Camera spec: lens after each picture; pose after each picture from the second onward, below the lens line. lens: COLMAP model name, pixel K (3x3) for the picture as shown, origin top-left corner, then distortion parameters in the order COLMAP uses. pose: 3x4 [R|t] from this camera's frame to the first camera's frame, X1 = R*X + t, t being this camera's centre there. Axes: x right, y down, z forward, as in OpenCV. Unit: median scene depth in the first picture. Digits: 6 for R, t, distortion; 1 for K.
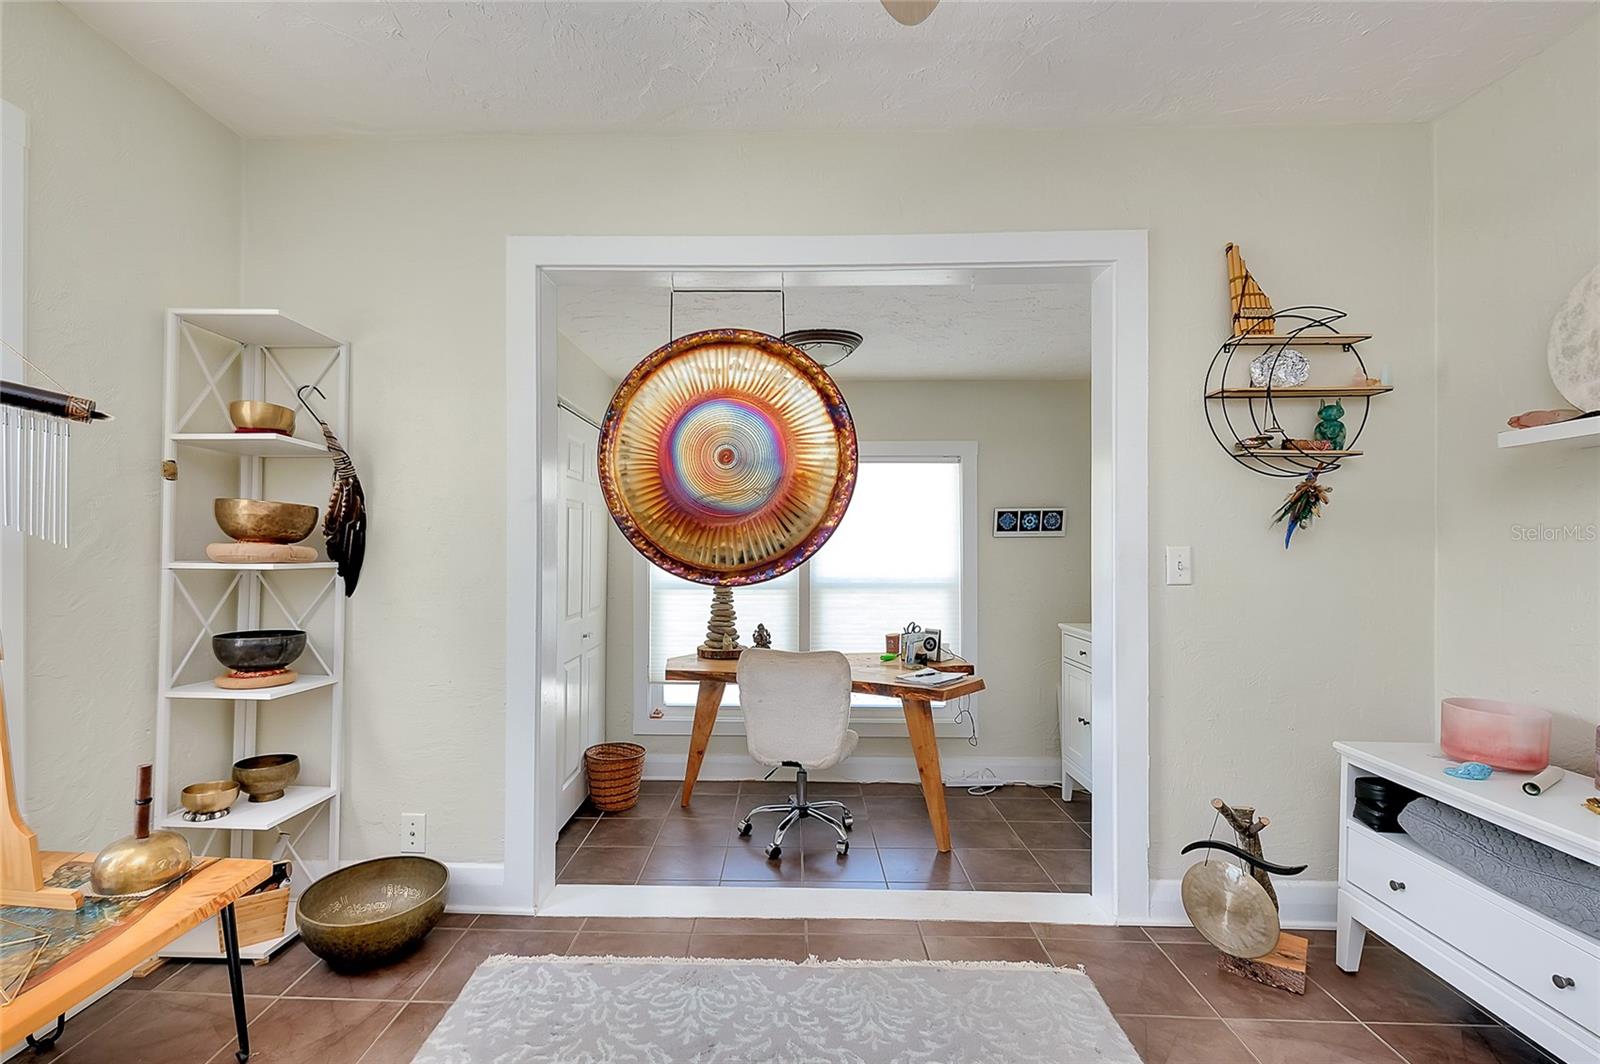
lens RADIAL K [[738.0, 0, 773.1], [0, 738.0, 544.7], [0, 0, 1]] dist [-0.003089, -0.000127]
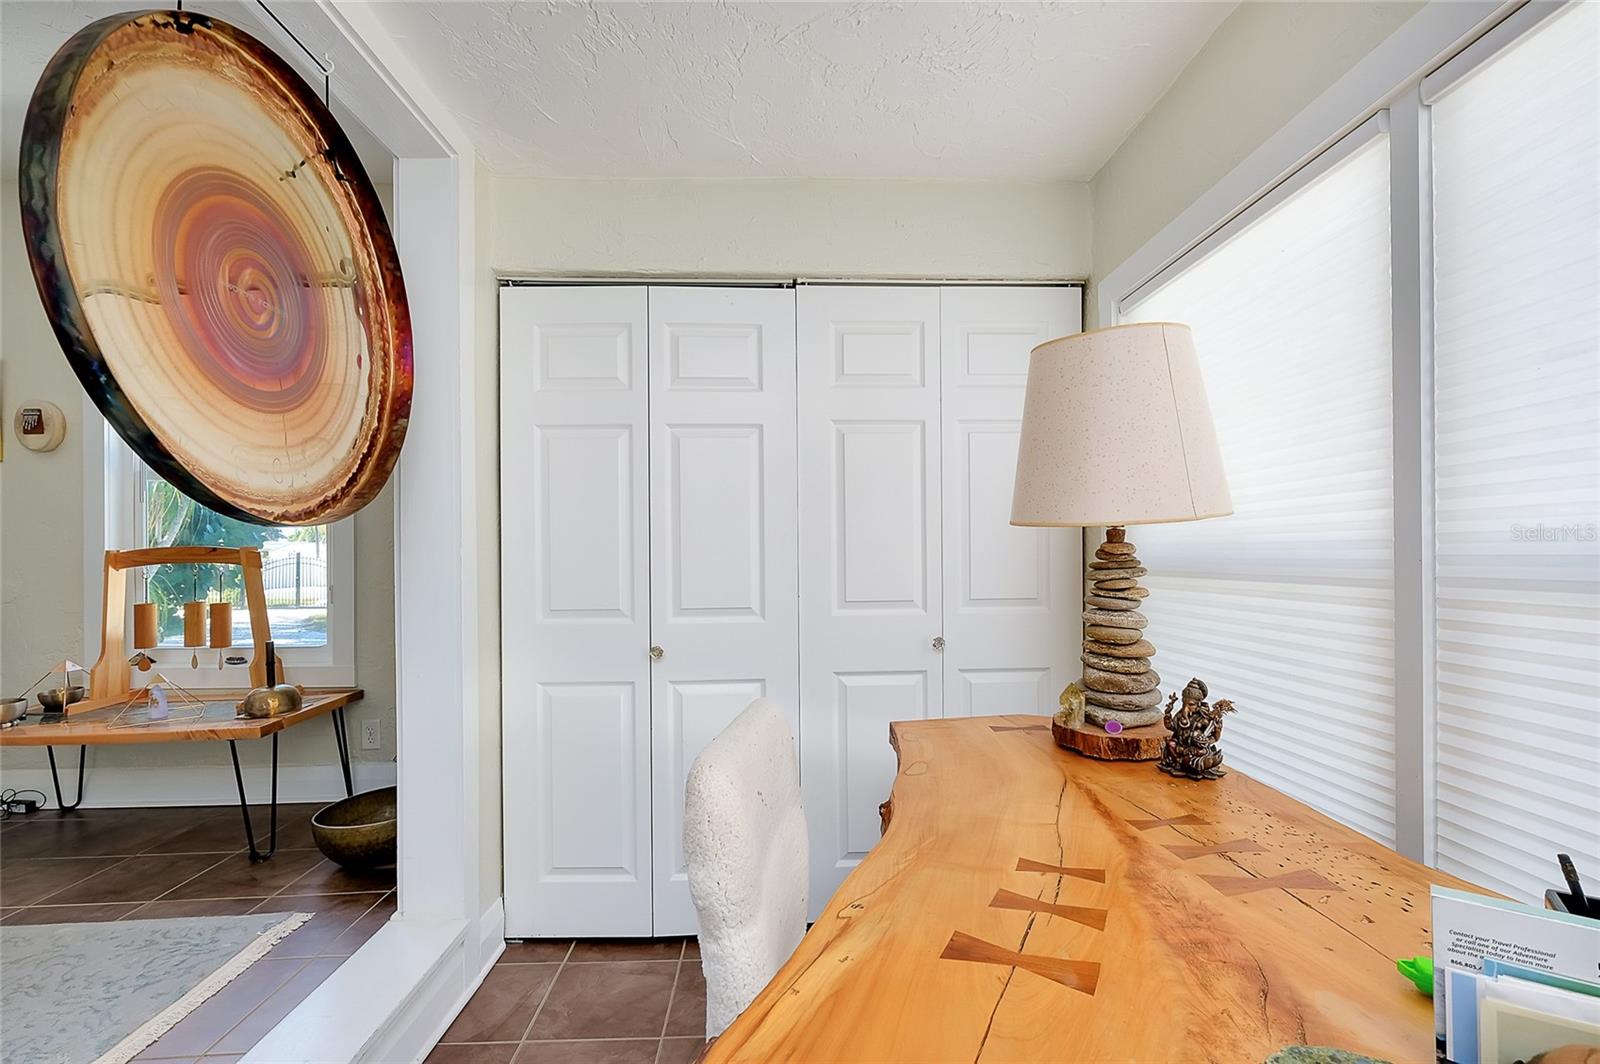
lens RADIAL K [[710.2, 0, 801.8], [0, 710.2, 545.0], [0, 0, 1]] dist [-0.003089, 0.000252]
pose [[0.071988, -0.011390, -0.997340, 0.532920], [0.009778, 0.999895, -0.010713, 0.082960], [0.997358, -0.008981, 0.072092, 1.420253]]
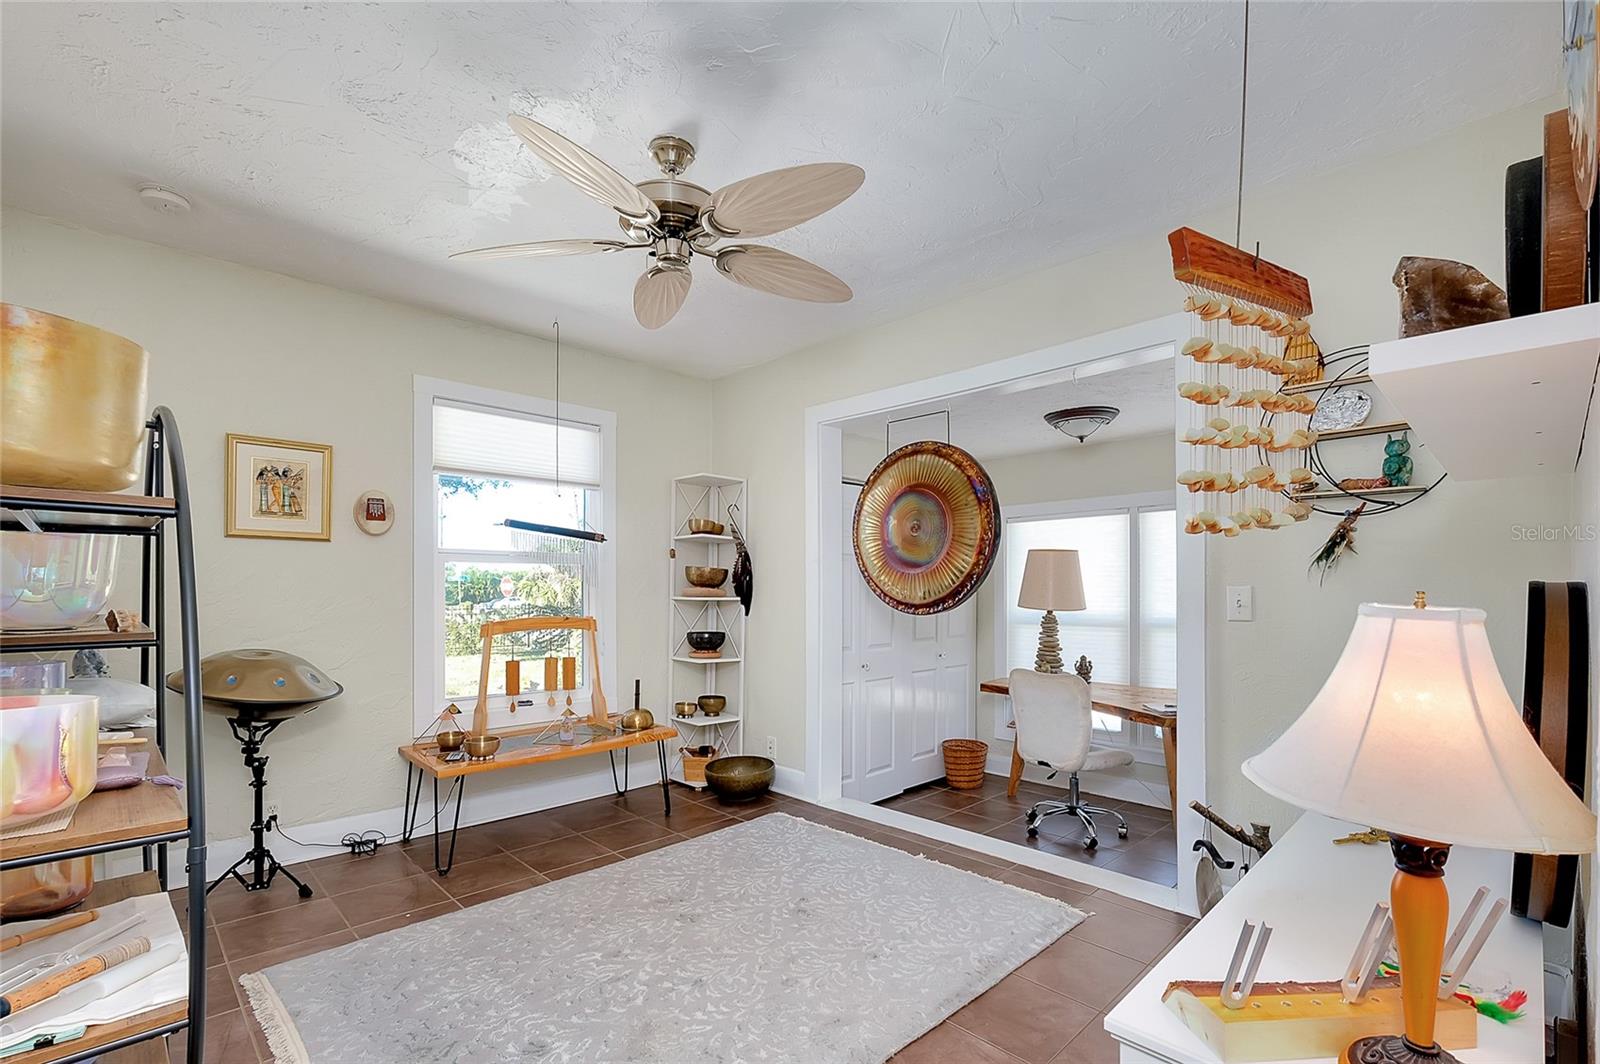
lens RADIAL K [[718.5, 0, 795.3], [0, 718.5, 590.5], [0, 0, 1]] dist [-0.000710, -0.000080]
pose [[0.715503, -0.002801, -0.698604, 0.802825], [0.001919, 0.999996, -0.002043, 0.010202], [0.698607, 0.000121, 0.715505, -0.223677]]
